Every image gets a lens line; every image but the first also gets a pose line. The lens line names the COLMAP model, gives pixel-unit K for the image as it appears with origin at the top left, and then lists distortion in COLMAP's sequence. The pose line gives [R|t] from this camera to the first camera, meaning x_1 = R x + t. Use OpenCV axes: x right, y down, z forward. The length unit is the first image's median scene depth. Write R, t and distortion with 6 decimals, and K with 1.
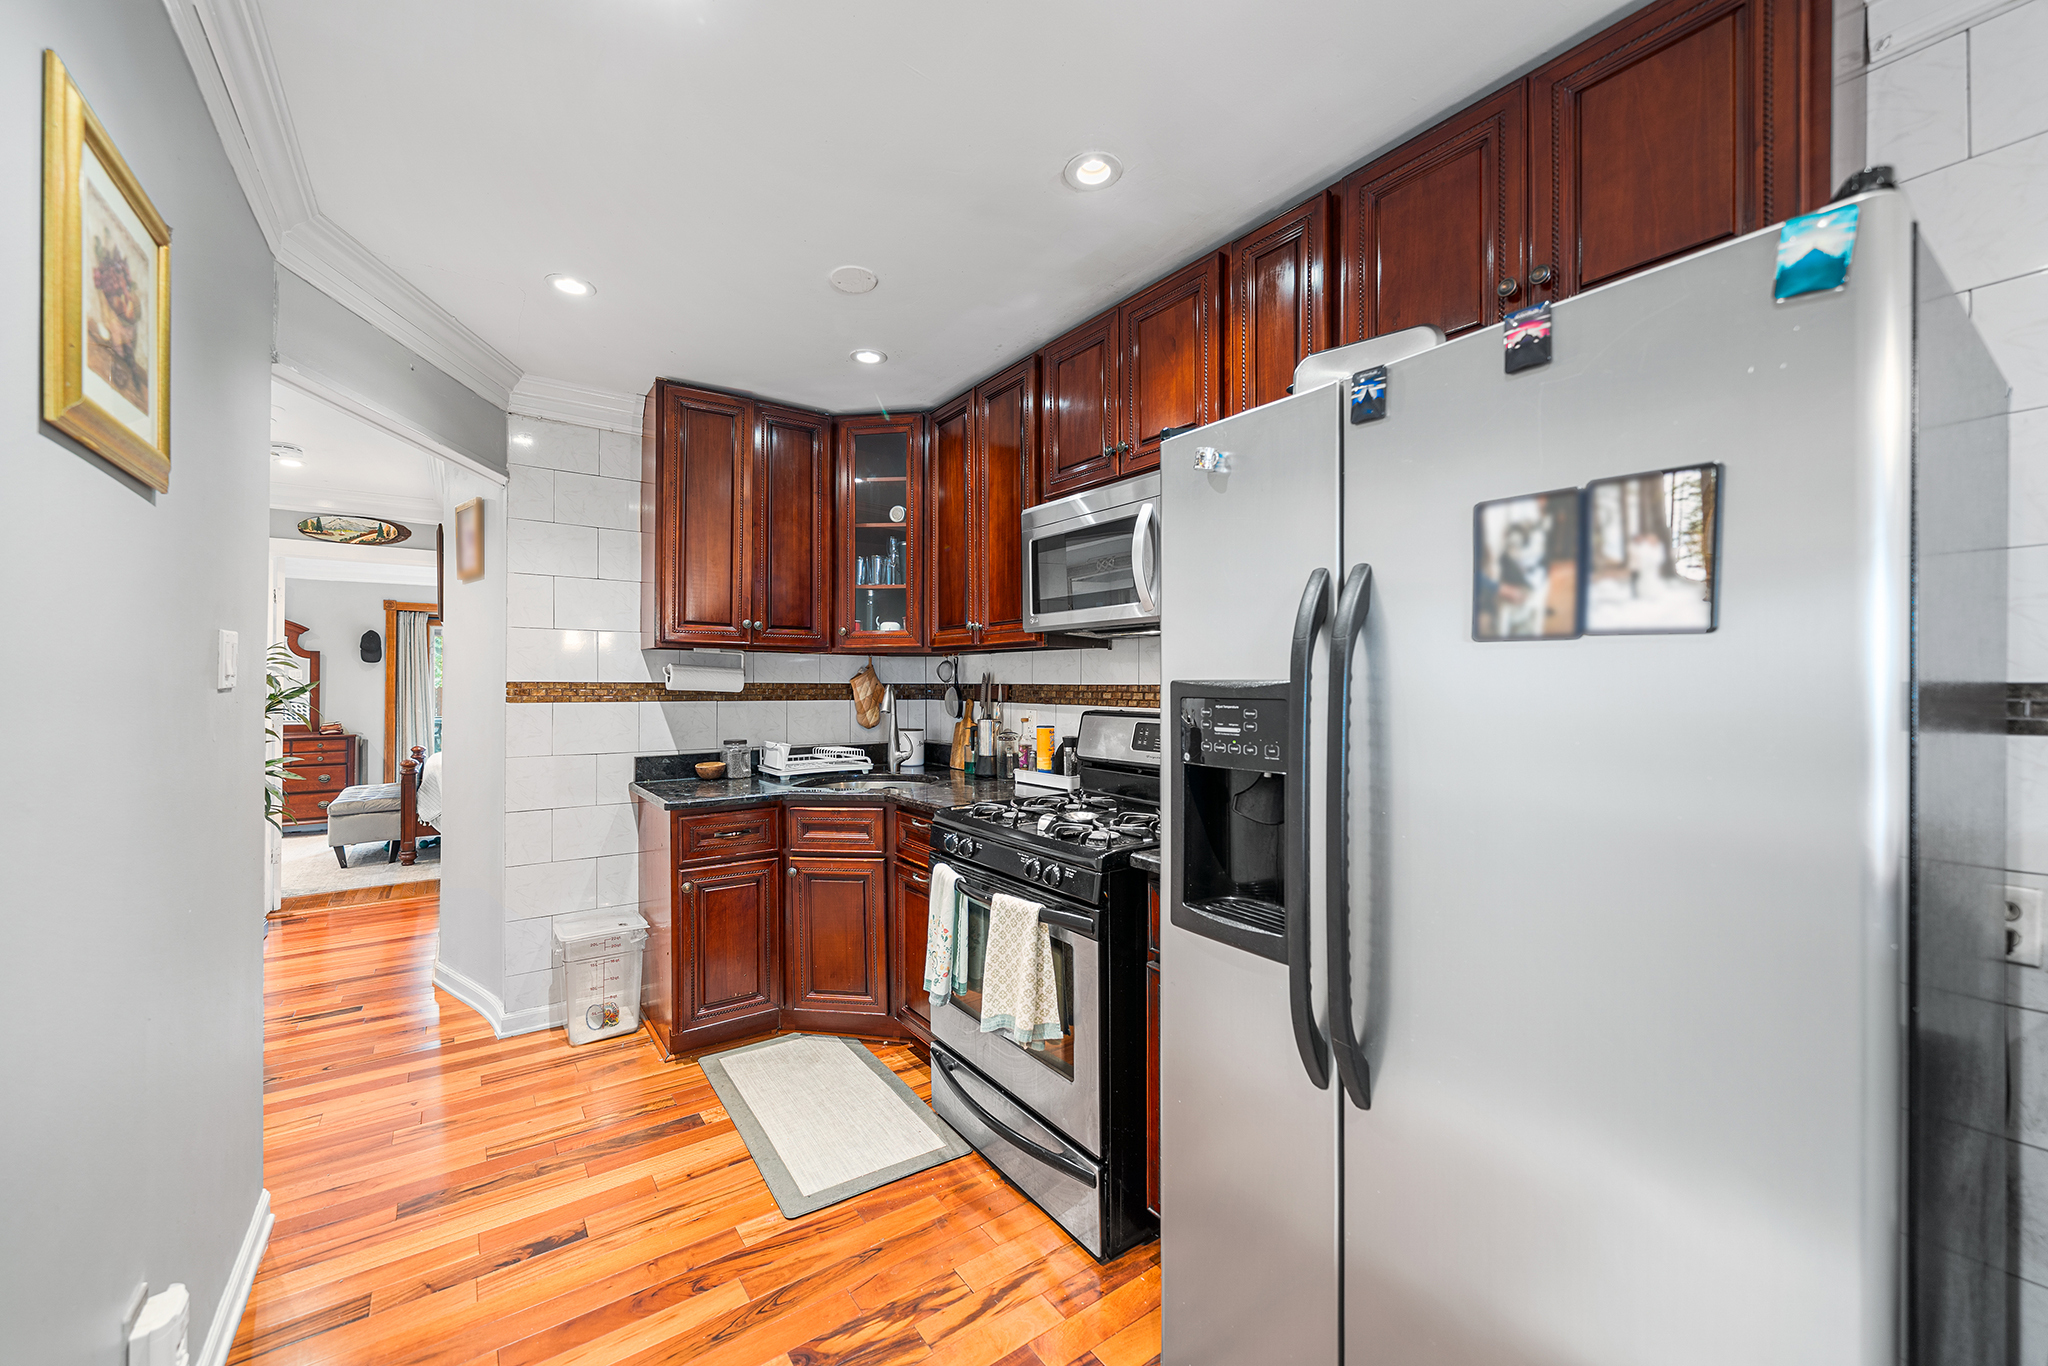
lens RADIAL K [[801.8, 0, 1016.8], [0, 801.8, 683.4], [0, 0, 1]] dist [-0.000924, -0.000094]
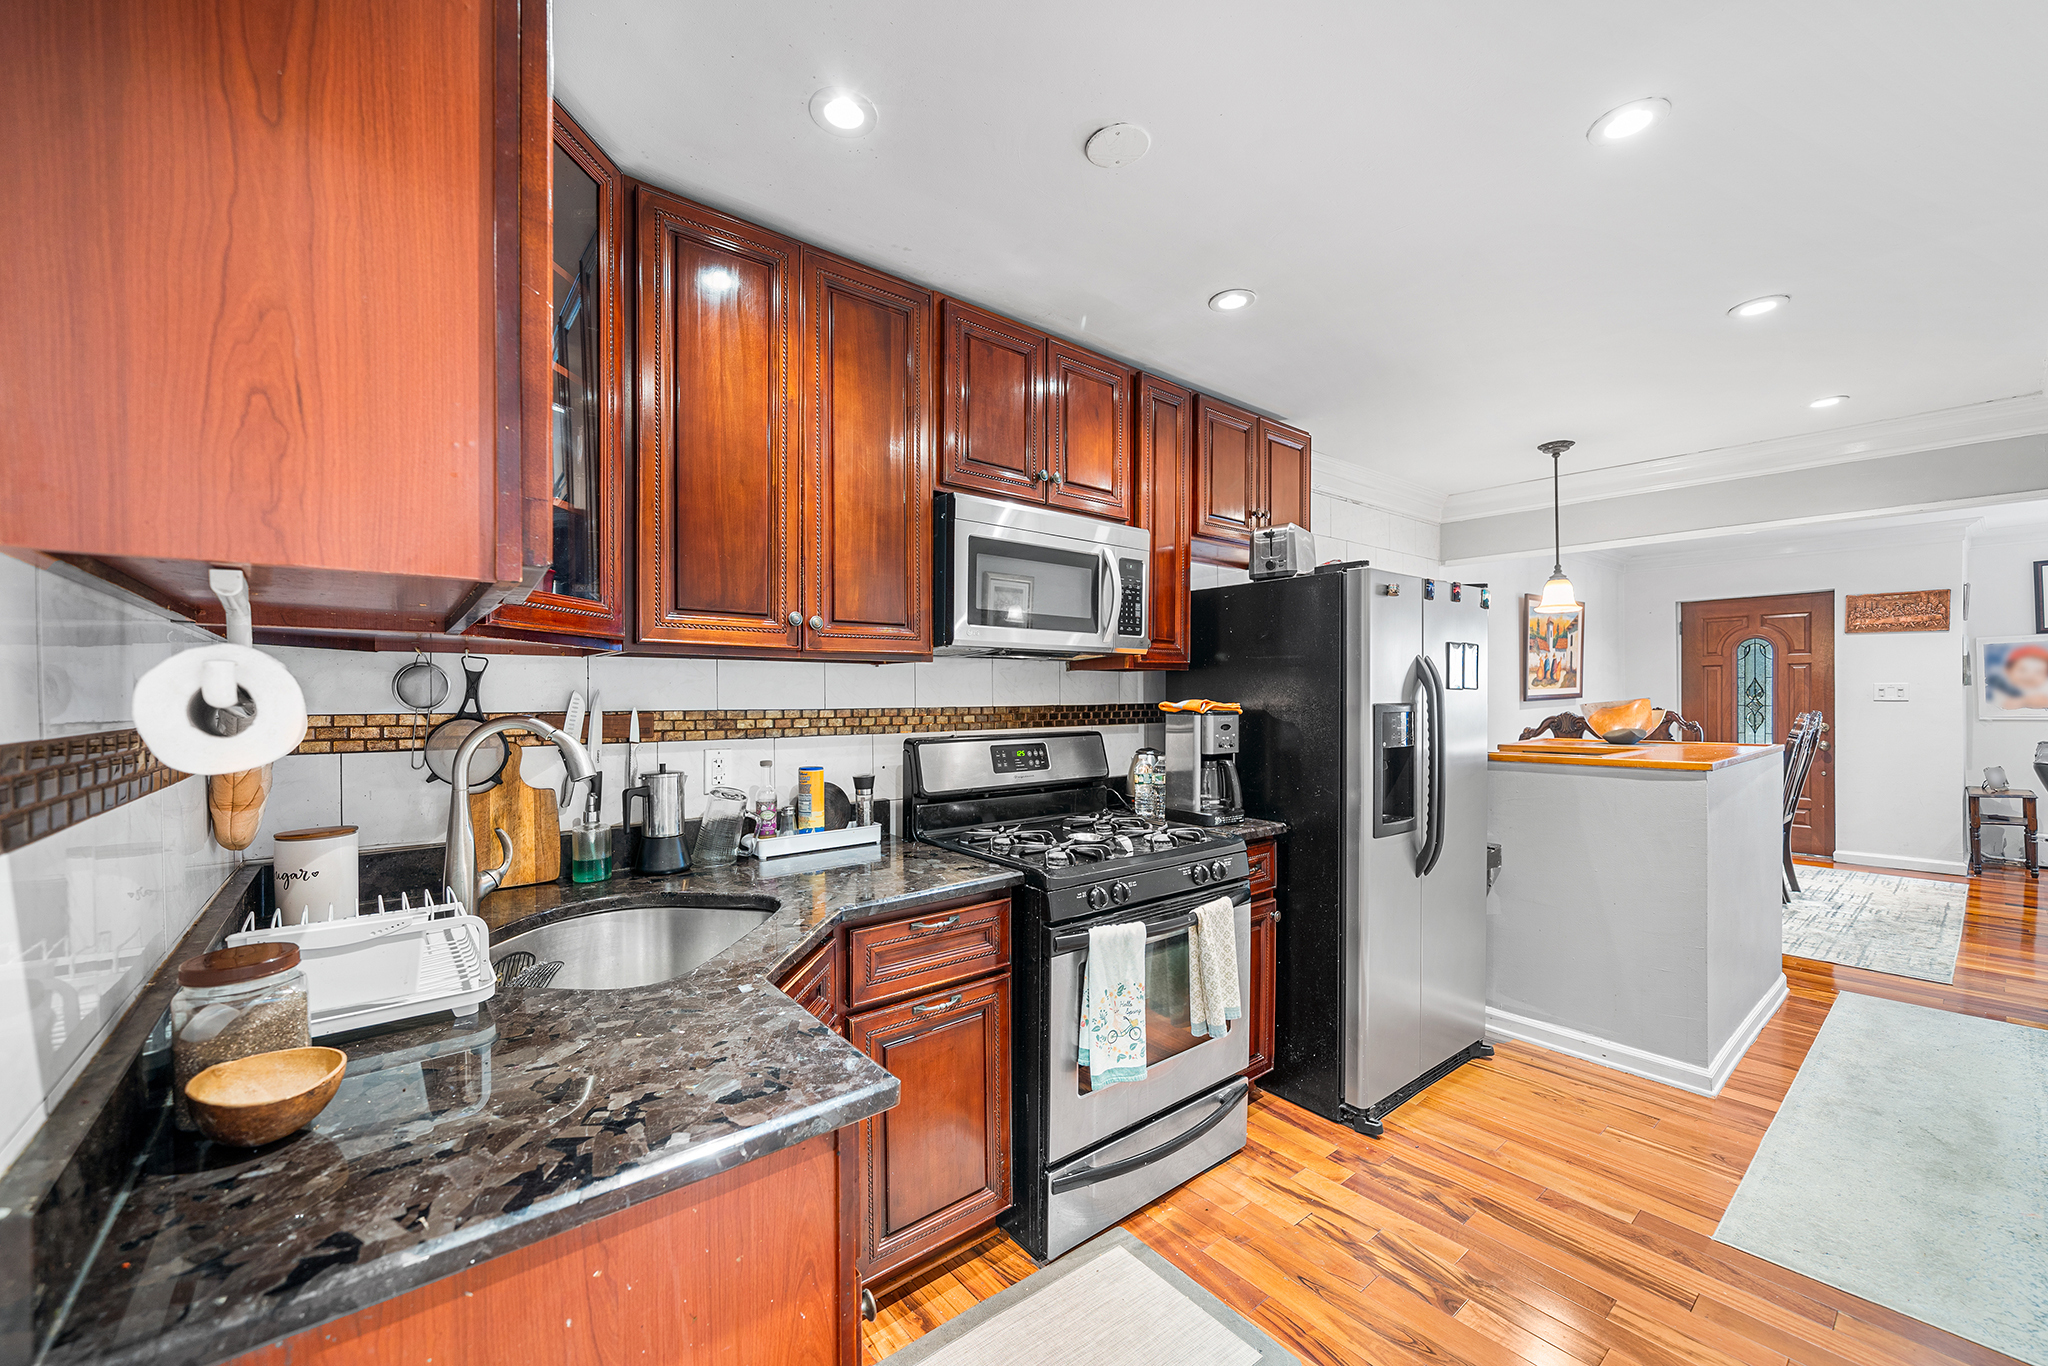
lens RADIAL K [[801.8, 0, 1016.8], [0, 801.8, 683.4], [0, 0, 1]] dist [-0.000924, -0.000094]
pose [[-0.065195, -0.004270, 0.997863, -1.126386], [-0.003270, 0.999986, 0.004065, -0.039563], [-0.997867, -0.002998, -0.065208, 1.397711]]
